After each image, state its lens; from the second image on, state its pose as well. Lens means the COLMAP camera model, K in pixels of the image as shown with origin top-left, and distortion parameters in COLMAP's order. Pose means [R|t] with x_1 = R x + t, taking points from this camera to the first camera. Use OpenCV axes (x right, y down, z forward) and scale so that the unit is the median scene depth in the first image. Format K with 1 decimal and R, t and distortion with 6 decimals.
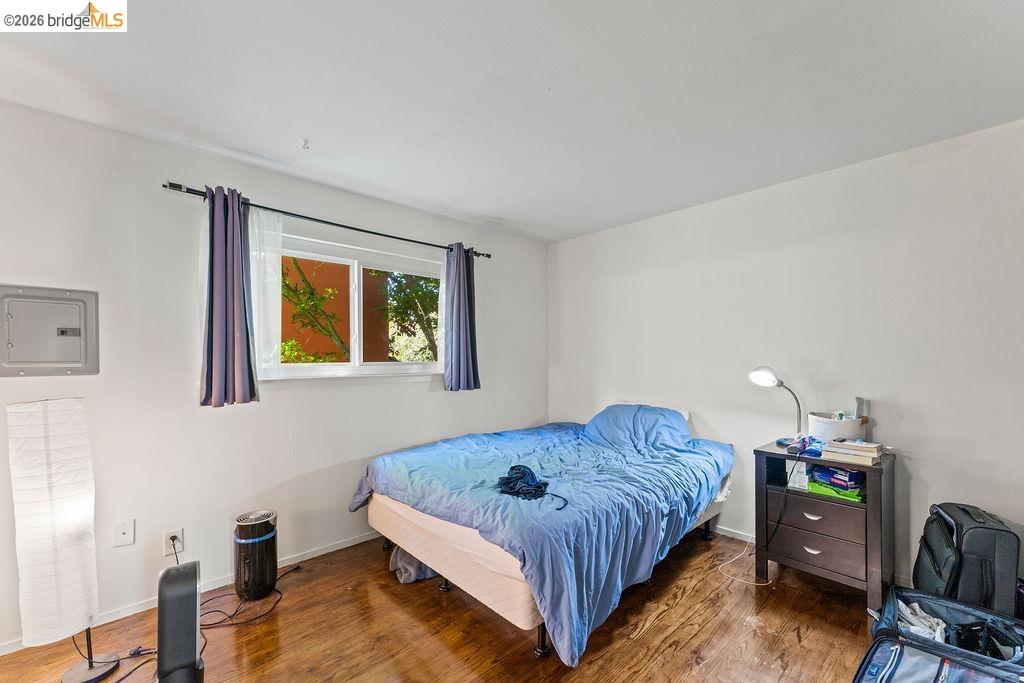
lens RADIAL K [[426.1, 0, 511.8], [0, 426.1, 368.4], [0, 0, 1]] dist [-0.000044, -0.000018]
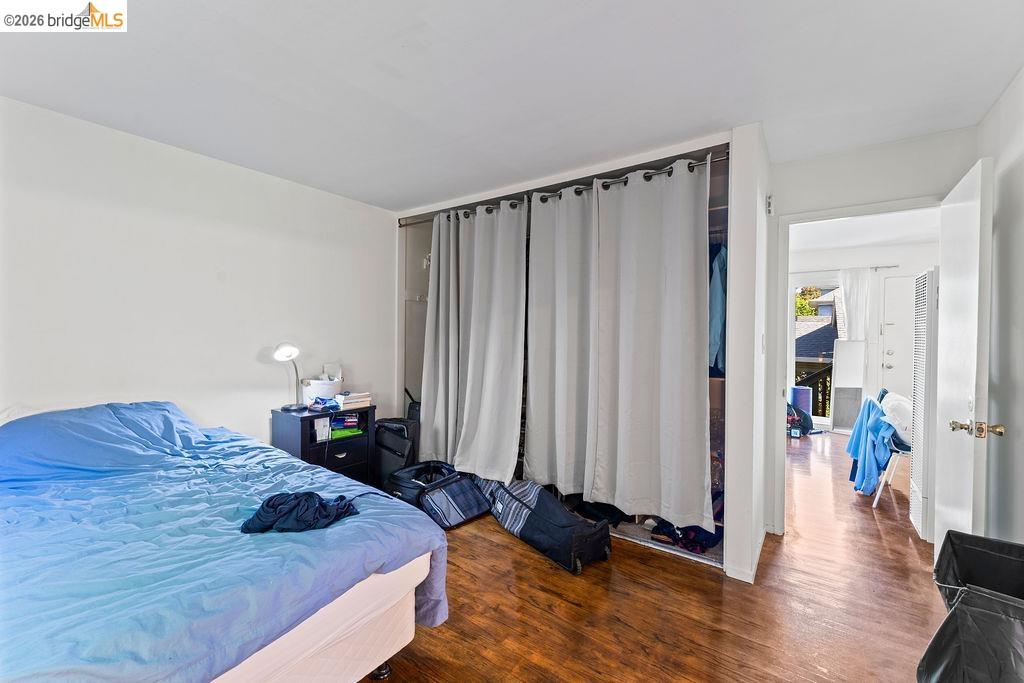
lens RADIAL K [[423.6, 0, 512.0], [0, 423.6, 341.5], [0, 0, 1]] dist [0.000102, 0.000079]
pose [[-0.196166, -0.016447, 0.980433, -0.654738], [0.017971, 0.999631, 0.020365, -0.019080], [-0.980406, 0.021614, -0.195798, 0.717913]]
